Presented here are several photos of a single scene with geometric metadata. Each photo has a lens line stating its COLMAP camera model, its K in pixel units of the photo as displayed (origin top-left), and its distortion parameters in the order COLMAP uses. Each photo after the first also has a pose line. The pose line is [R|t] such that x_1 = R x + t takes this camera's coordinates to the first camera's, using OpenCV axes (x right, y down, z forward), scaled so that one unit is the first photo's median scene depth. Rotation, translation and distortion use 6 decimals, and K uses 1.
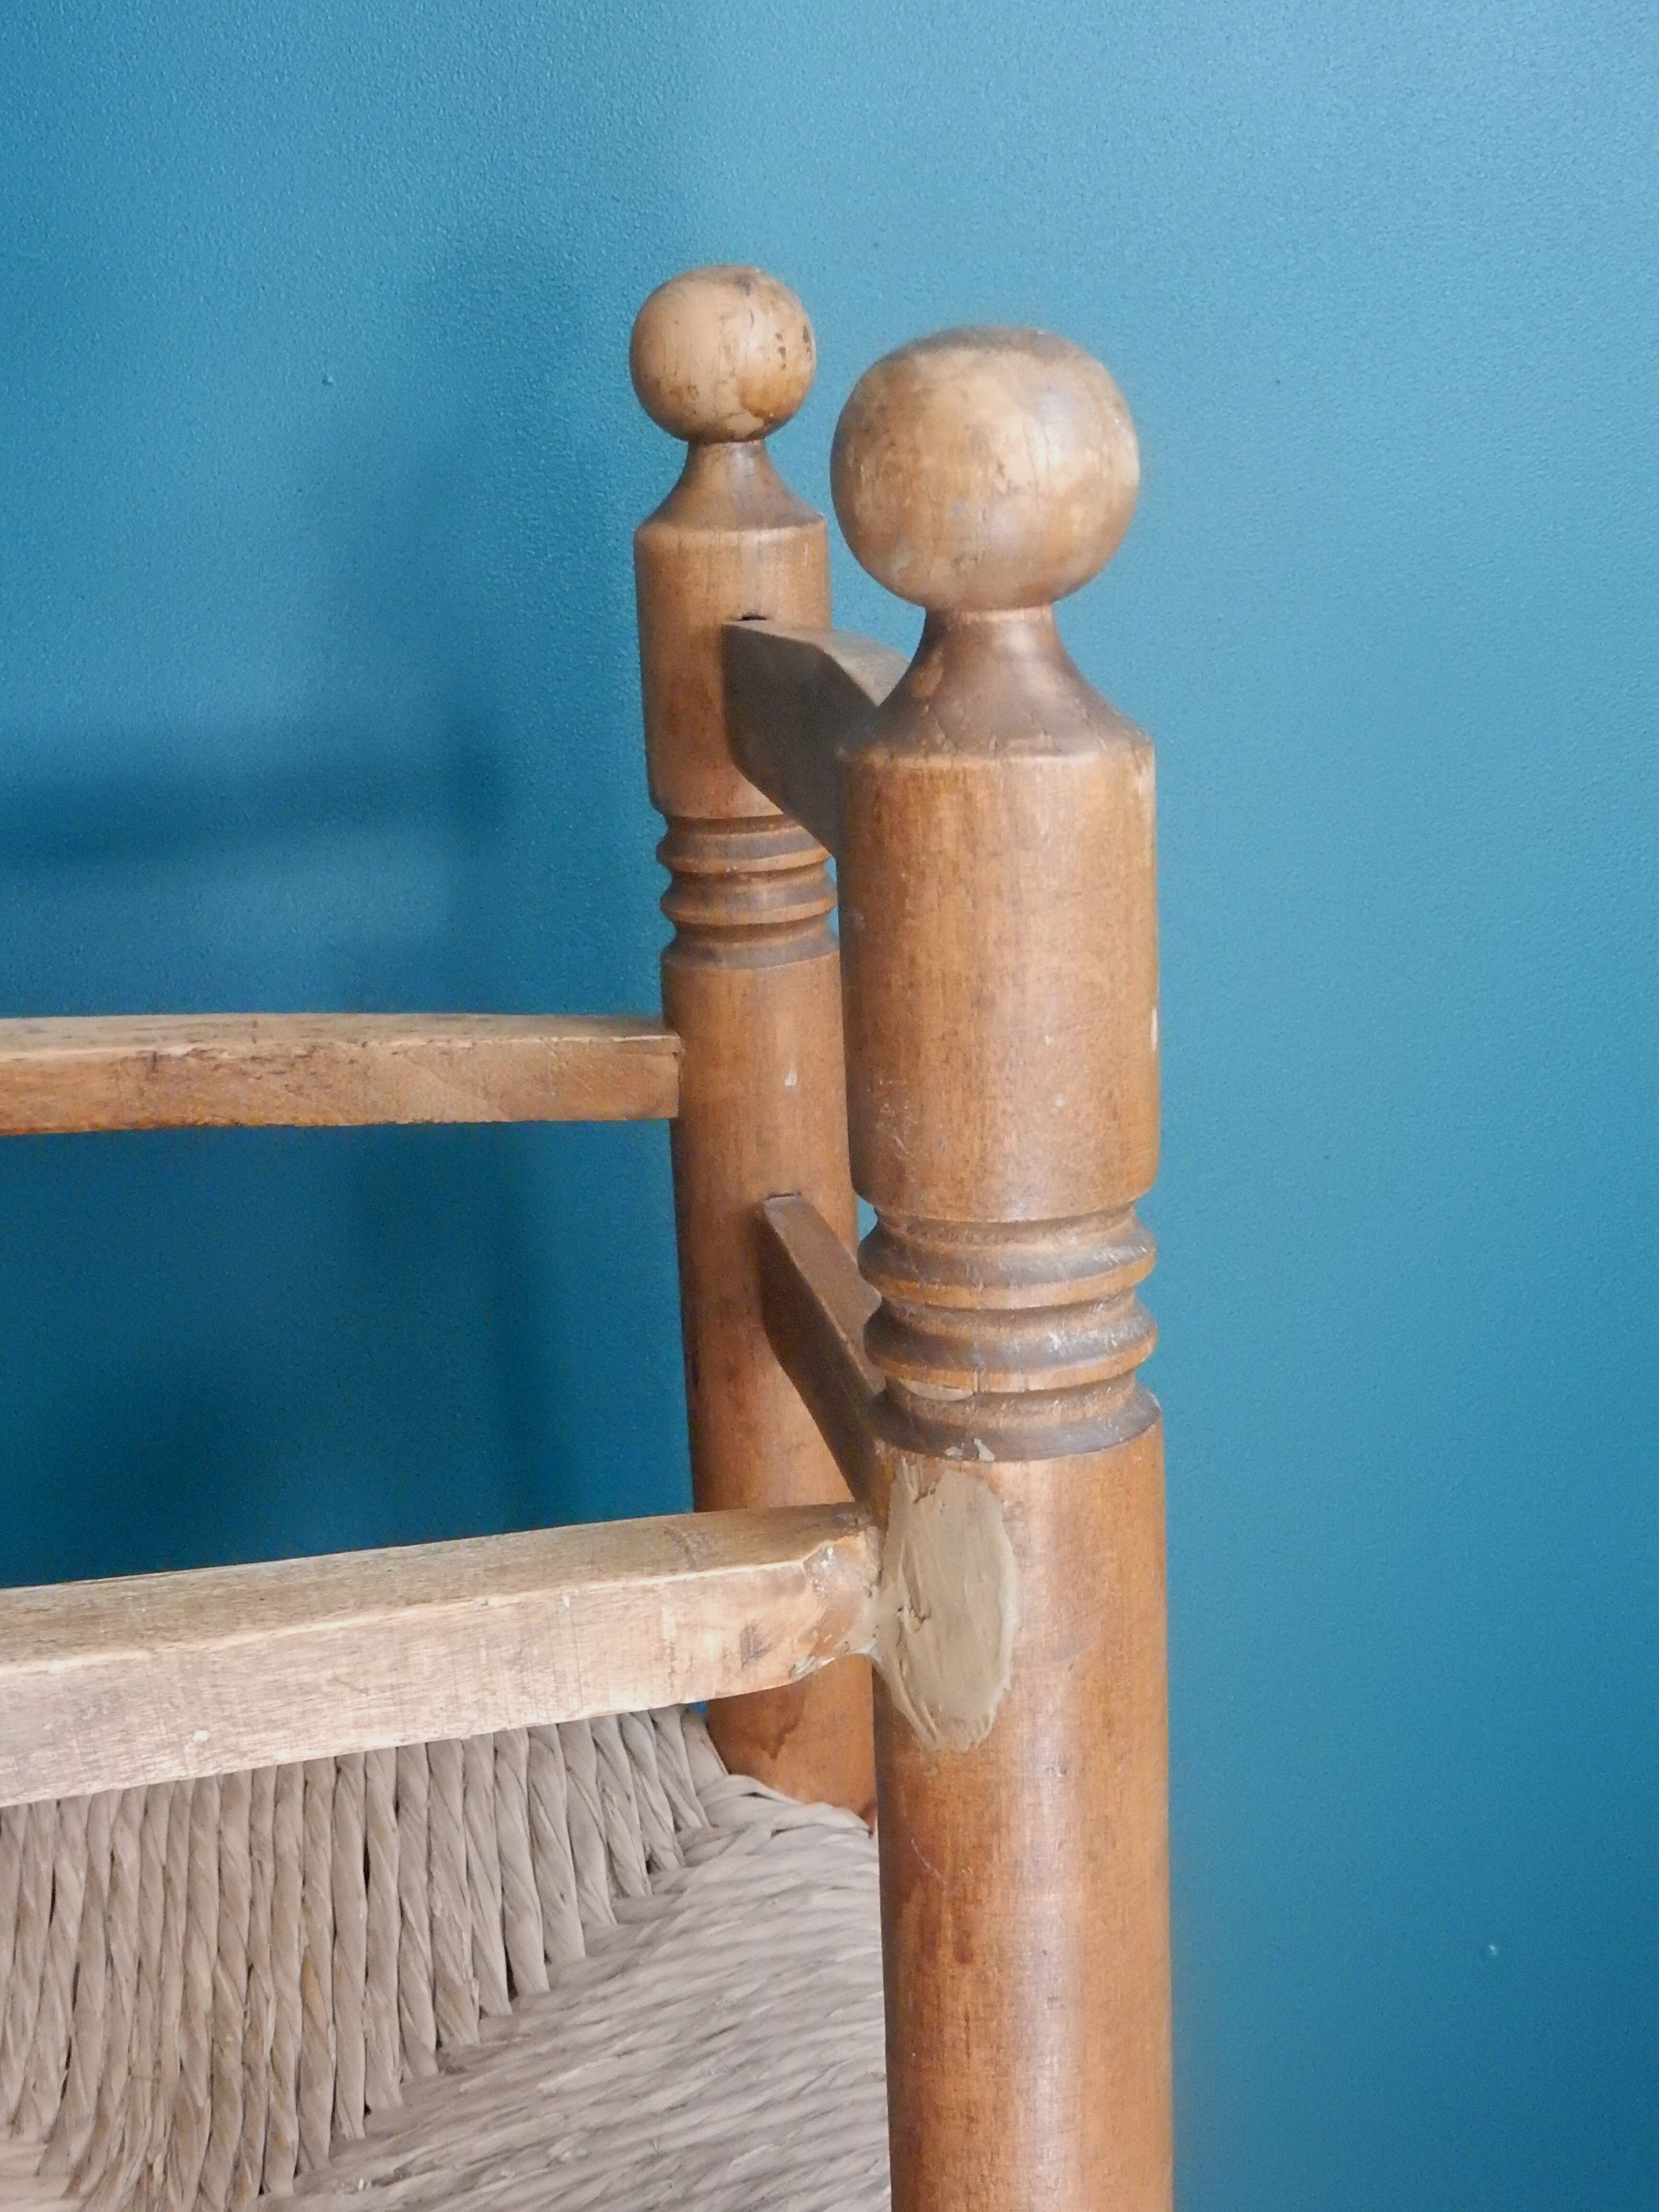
lens RADIAL K [[3139.6, 0, 829.5], [0, 3139.6, 1106.0], [0, 0, 1]] dist [-0.013795, 0.000265]
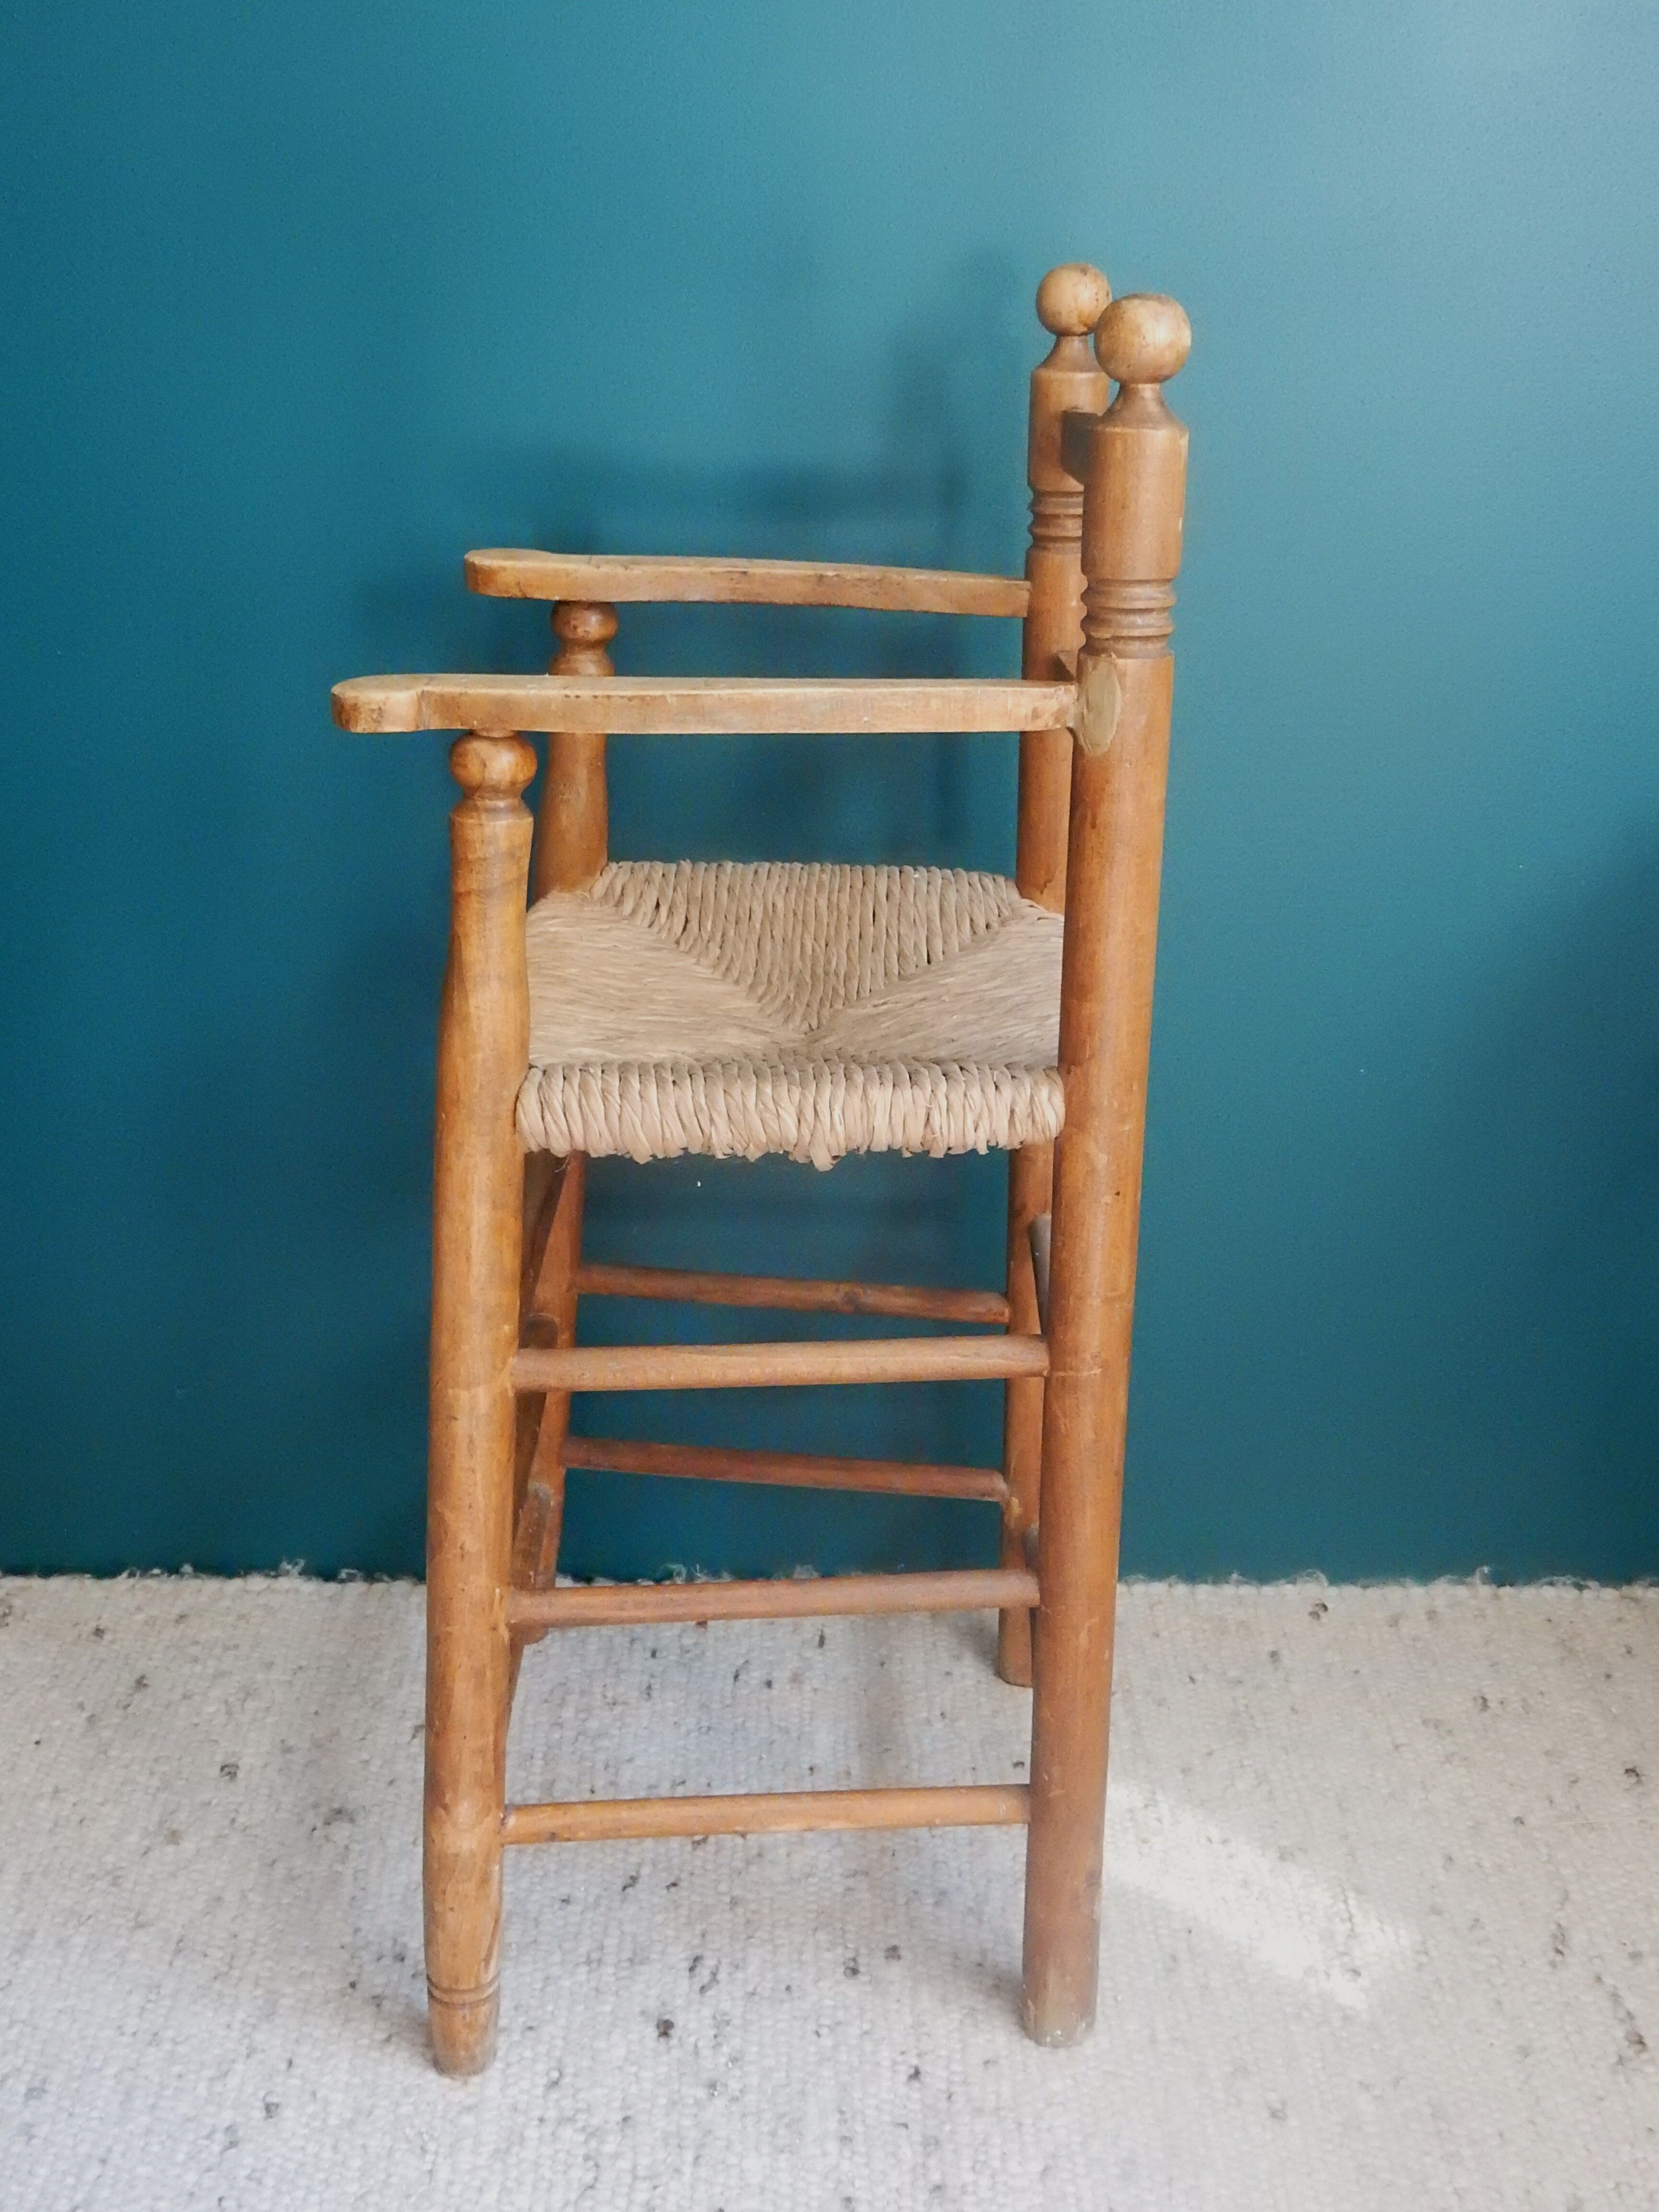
lens RADIAL K [[2266.7, 0, 829.5], [0, 2266.7, 1106.0], [0, 0, 1]] dist [-0.005389, 0.001605]
pose [[0.987506, 0.098003, -0.123397, 0.059705], [-0.084551, 0.990340, 0.109901, 0.214652], [0.132976, -0.098094, 0.986253, -0.869324]]
